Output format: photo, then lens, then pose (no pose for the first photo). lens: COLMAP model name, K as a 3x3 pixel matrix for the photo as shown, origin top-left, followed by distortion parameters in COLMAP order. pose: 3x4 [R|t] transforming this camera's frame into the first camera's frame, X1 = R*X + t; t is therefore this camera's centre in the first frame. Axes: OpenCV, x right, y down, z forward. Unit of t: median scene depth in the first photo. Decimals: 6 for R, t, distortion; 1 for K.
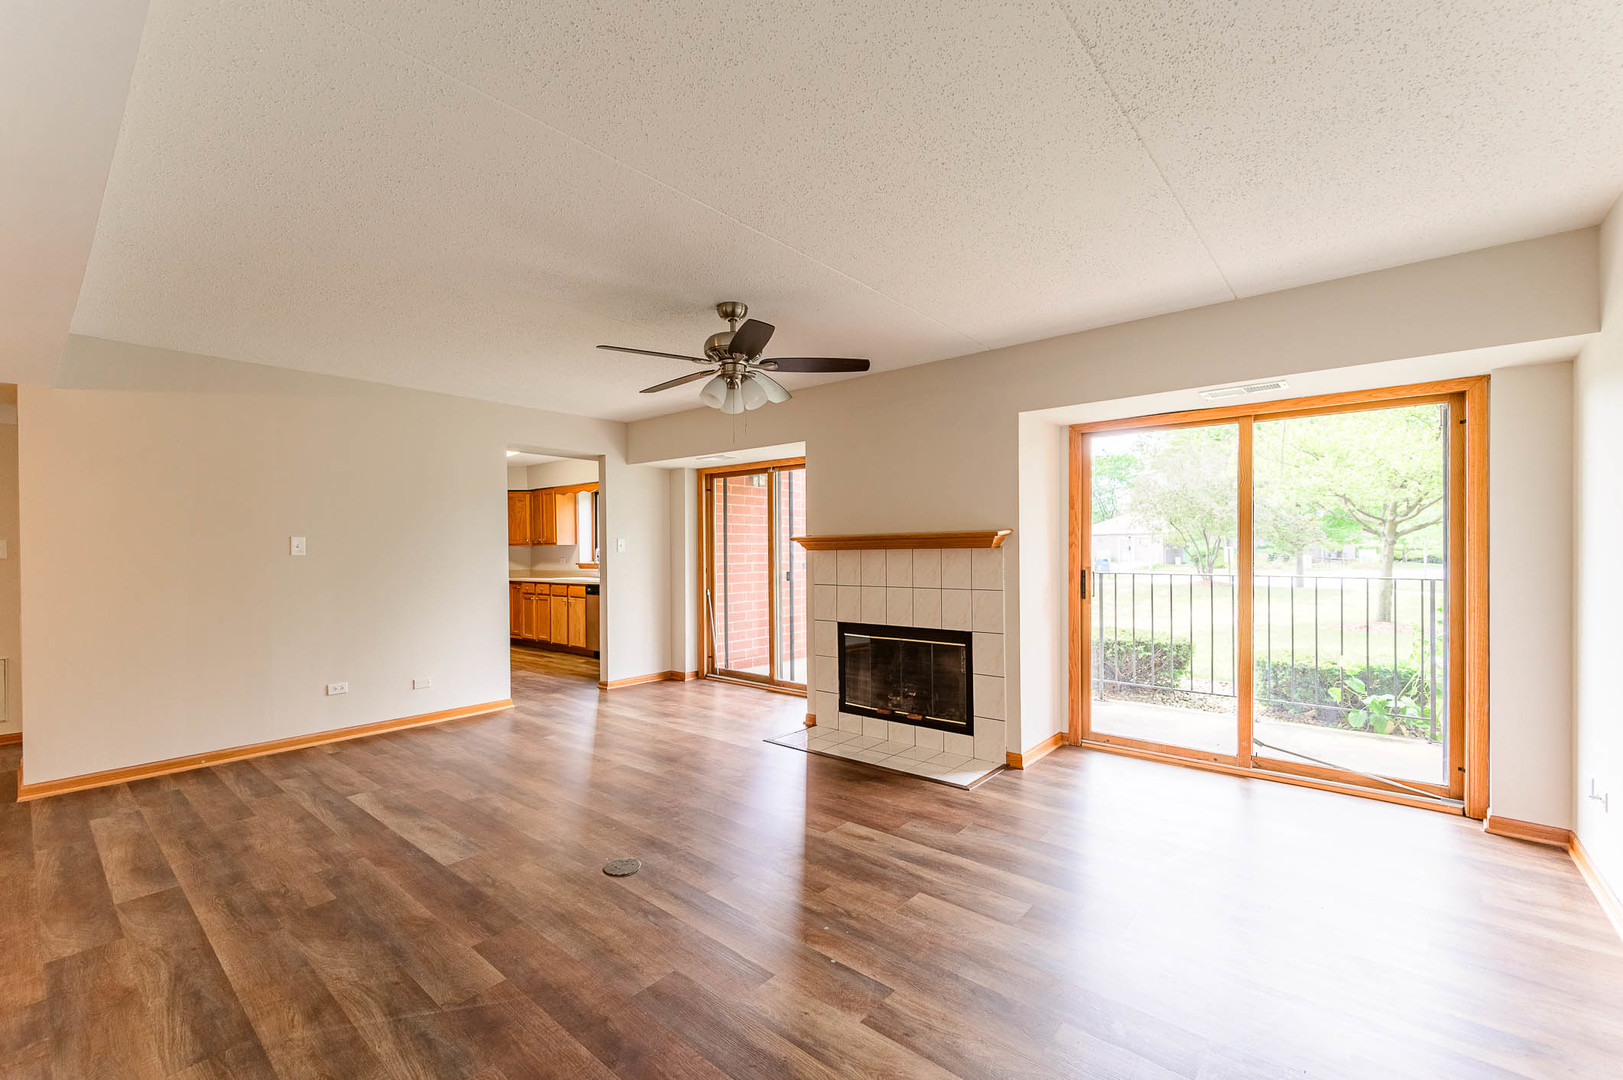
lens RADIAL K [[688.7, 0, 808.4], [0, 688.7, 547.6], [0, 0, 1]] dist [-0.000035, 0.000251]
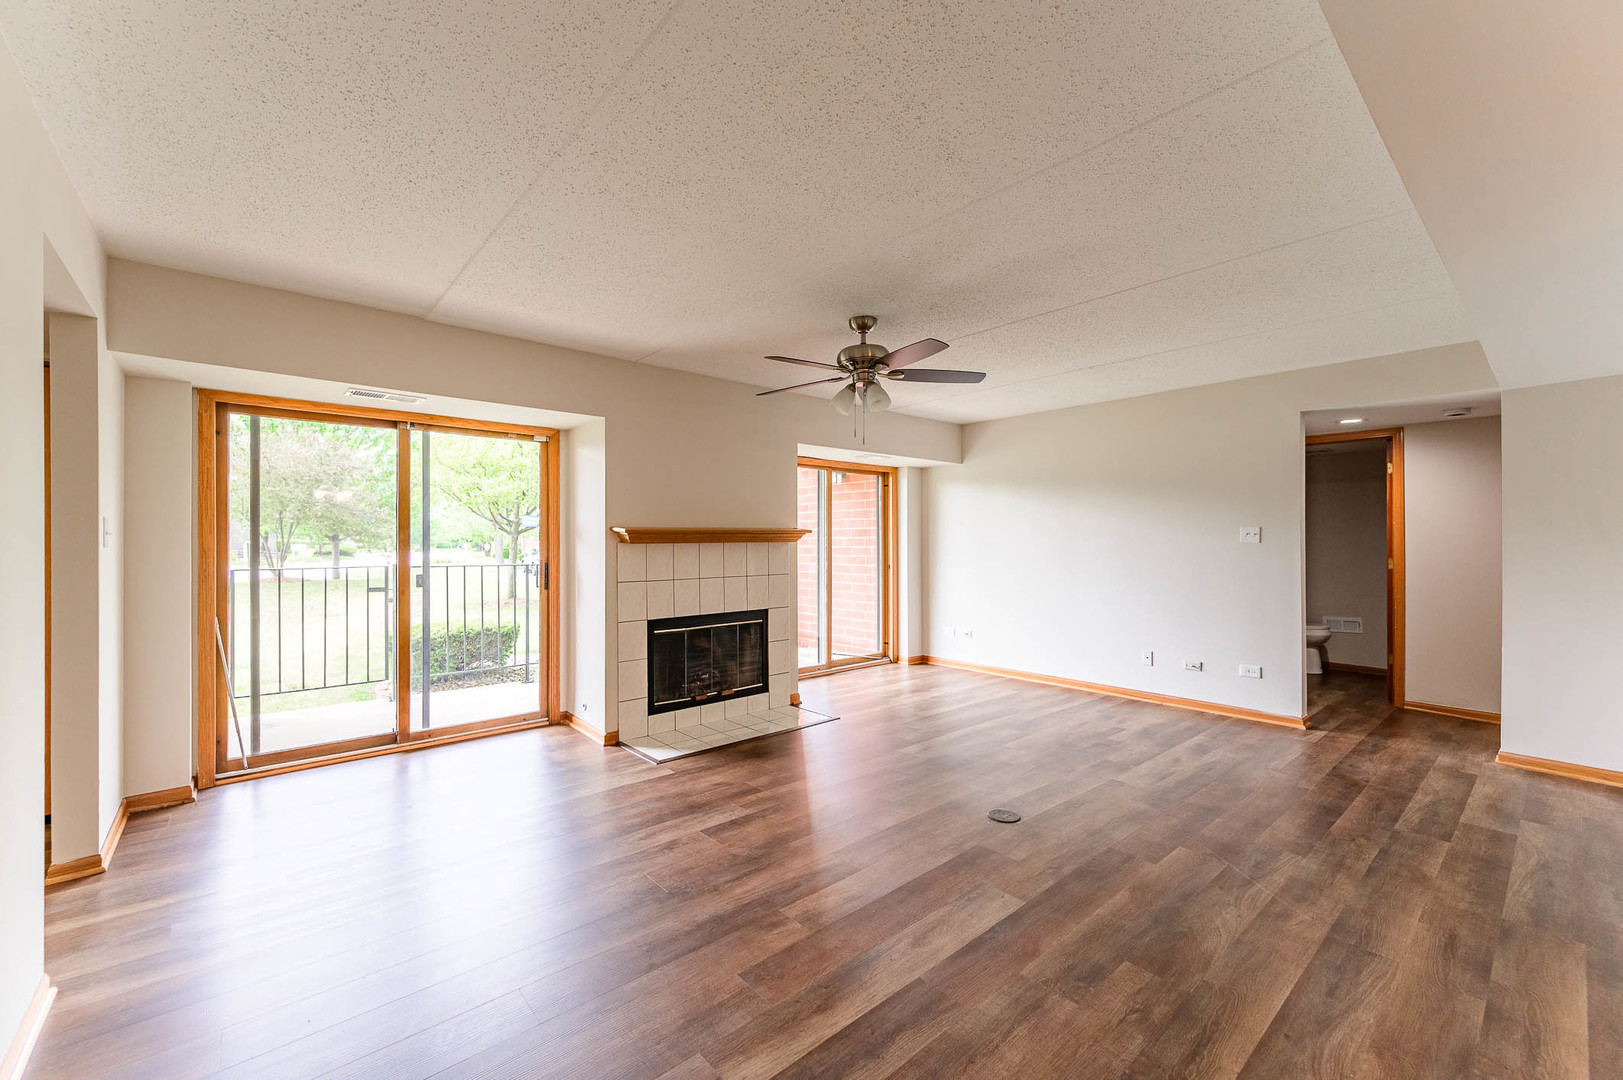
lens RADIAL K [[637.8, 0, 801.7], [0, 637.8, 544.0], [0, 0, 1]] dist [0.001368, 0.000148]
pose [[0.164910, 0.001175, 0.986308, -0.822742], [-0.004720, 0.999989, -0.000403, 0.003675], [-0.986297, -0.004589, 0.164914, 0.686565]]
